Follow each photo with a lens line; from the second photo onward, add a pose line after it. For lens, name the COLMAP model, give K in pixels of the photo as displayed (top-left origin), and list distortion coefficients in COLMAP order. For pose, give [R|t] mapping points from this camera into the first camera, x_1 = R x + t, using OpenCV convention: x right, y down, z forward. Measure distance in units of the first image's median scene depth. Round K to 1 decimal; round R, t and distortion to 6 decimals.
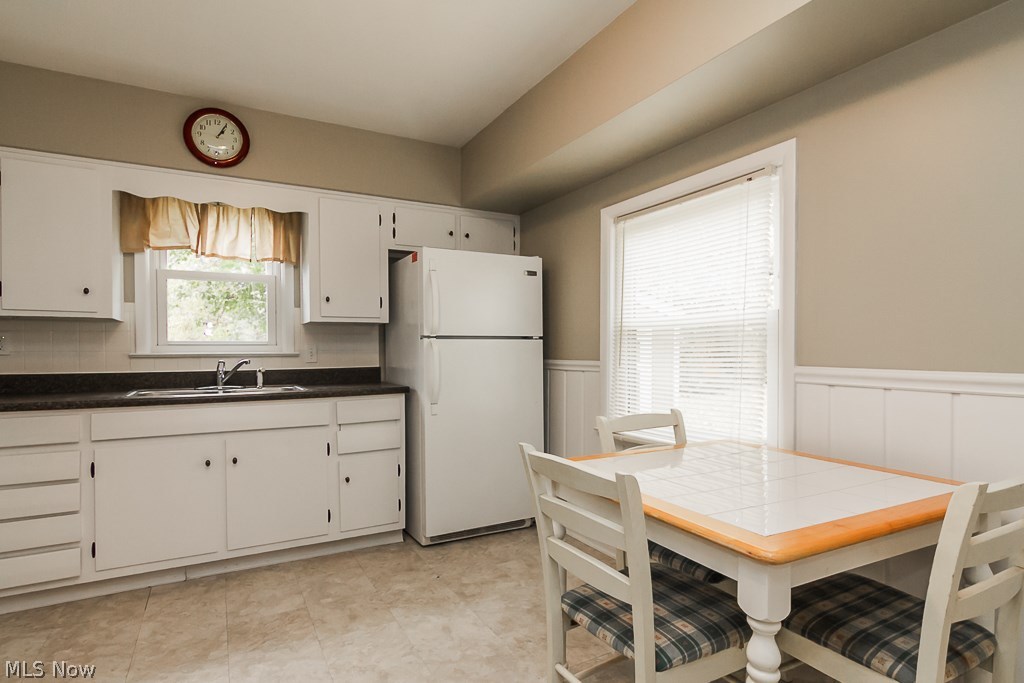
lens RADIAL K [[543.0, 0, 511.8], [0, 543.0, 354.5], [0, 0, 1]] dist [0.001385, 0.000280]
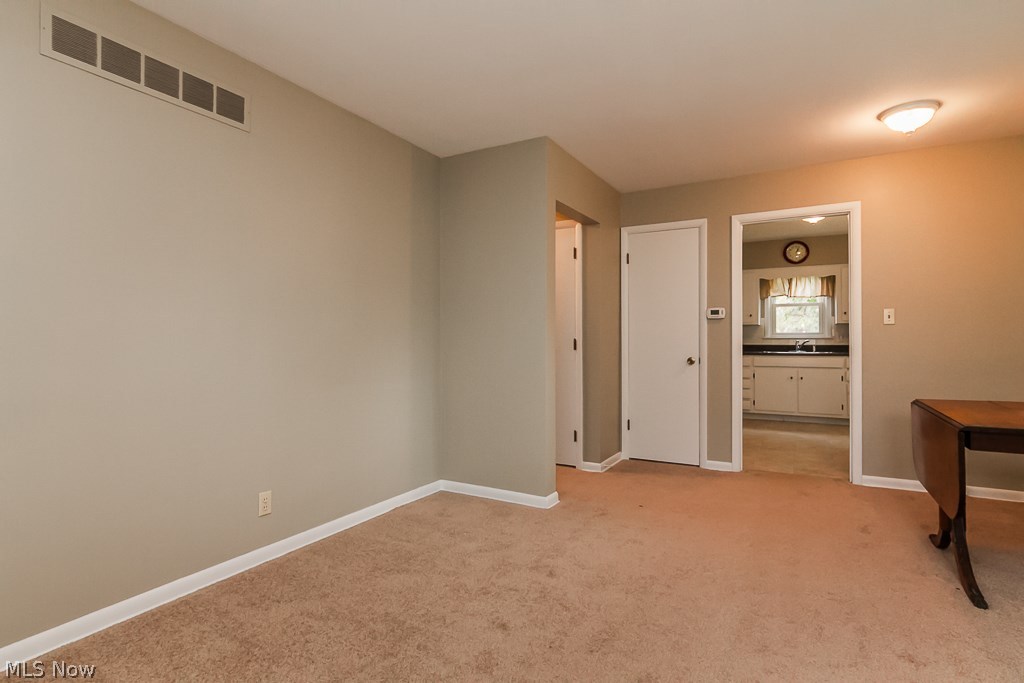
lens RADIAL K [[522.5, 0, 512.0], [0, 522.5, 341.5], [0, 0, 1]] dist [0.000075, 0.000182]
pose [[0.530202, 0.007102, -0.847842, 0.758545], [-0.002715, 0.999974, 0.006679, 0.003505], [0.847867, -0.001239, 0.530207, -1.302998]]
